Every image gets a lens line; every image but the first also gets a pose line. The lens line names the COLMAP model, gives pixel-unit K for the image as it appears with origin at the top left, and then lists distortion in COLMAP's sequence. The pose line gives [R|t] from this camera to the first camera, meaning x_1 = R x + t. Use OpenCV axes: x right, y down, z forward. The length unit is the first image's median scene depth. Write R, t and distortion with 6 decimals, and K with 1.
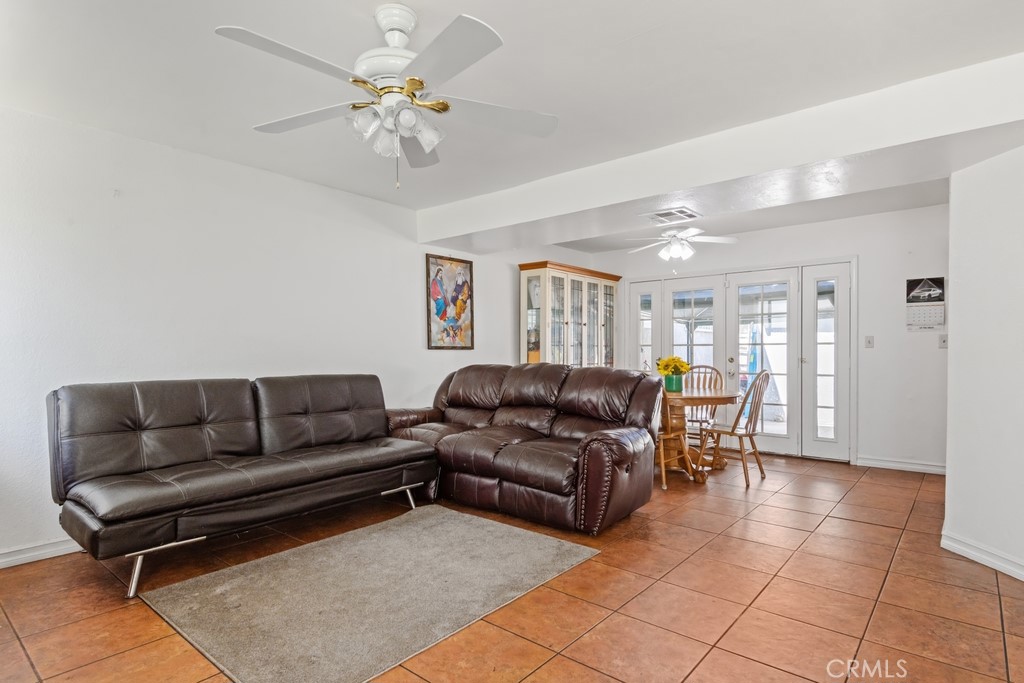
lens RADIAL K [[546.4, 0, 512.0], [0, 546.4, 347.9], [0, 0, 1]] dist [0.001386, -0.000402]
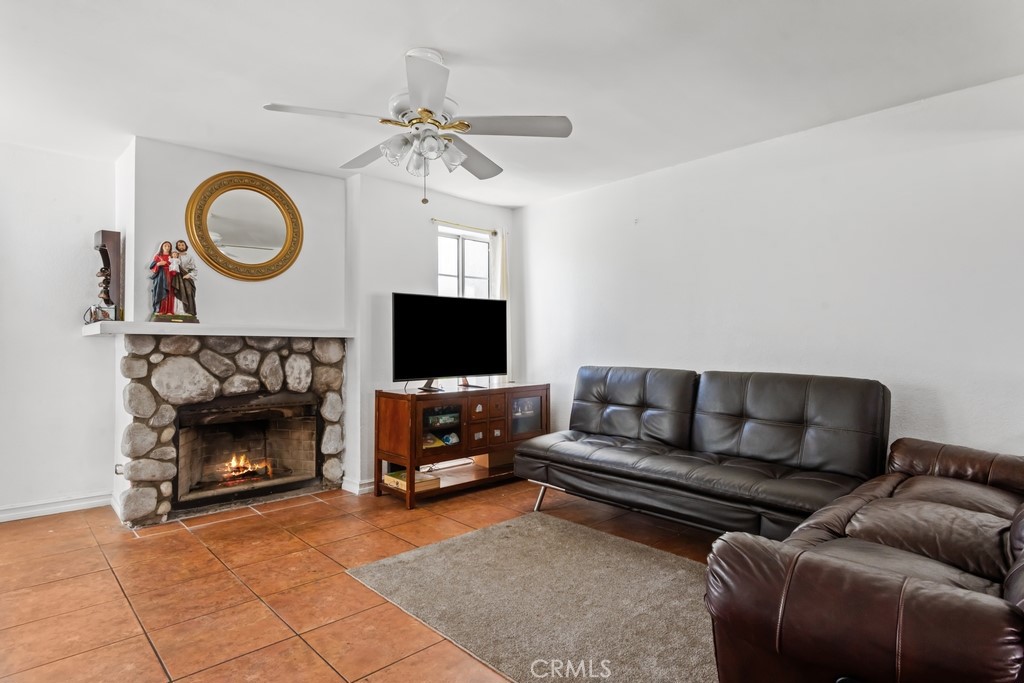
lens RADIAL K [[546.4, 0, 513.6], [0, 546.4, 341.1], [0, 0, 1]] dist [0.001386, -0.000402]
pose [[-0.099179, 0.000245, -0.995070, 0.640667], [-0.003863, 0.999992, 0.000631, 0.003893], [0.995062, 0.003906, -0.099178, 0.925629]]
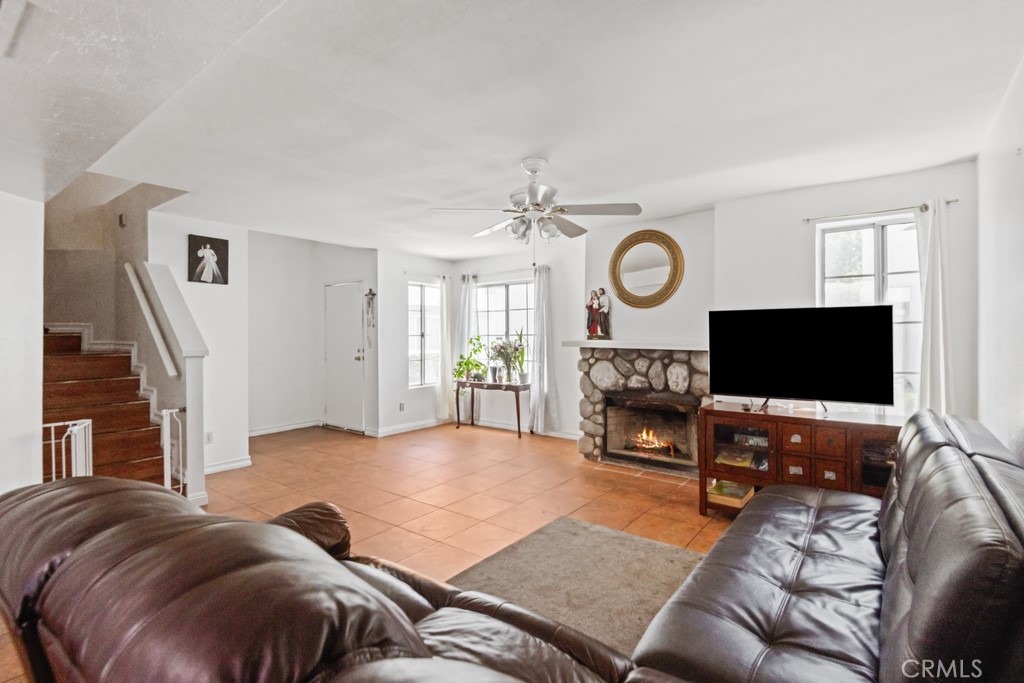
lens RADIAL K [[485.2, 0, 513.6], [0, 485.2, 337.9], [0, 0, 1]] dist [0.028168, 0.000072]
pose [[-0.999040, 0.010840, -0.042451, -0.073342], [0.010105, 0.999796, 0.017494, -0.069257], [0.042632, 0.017048, -0.998945, 1.741134]]
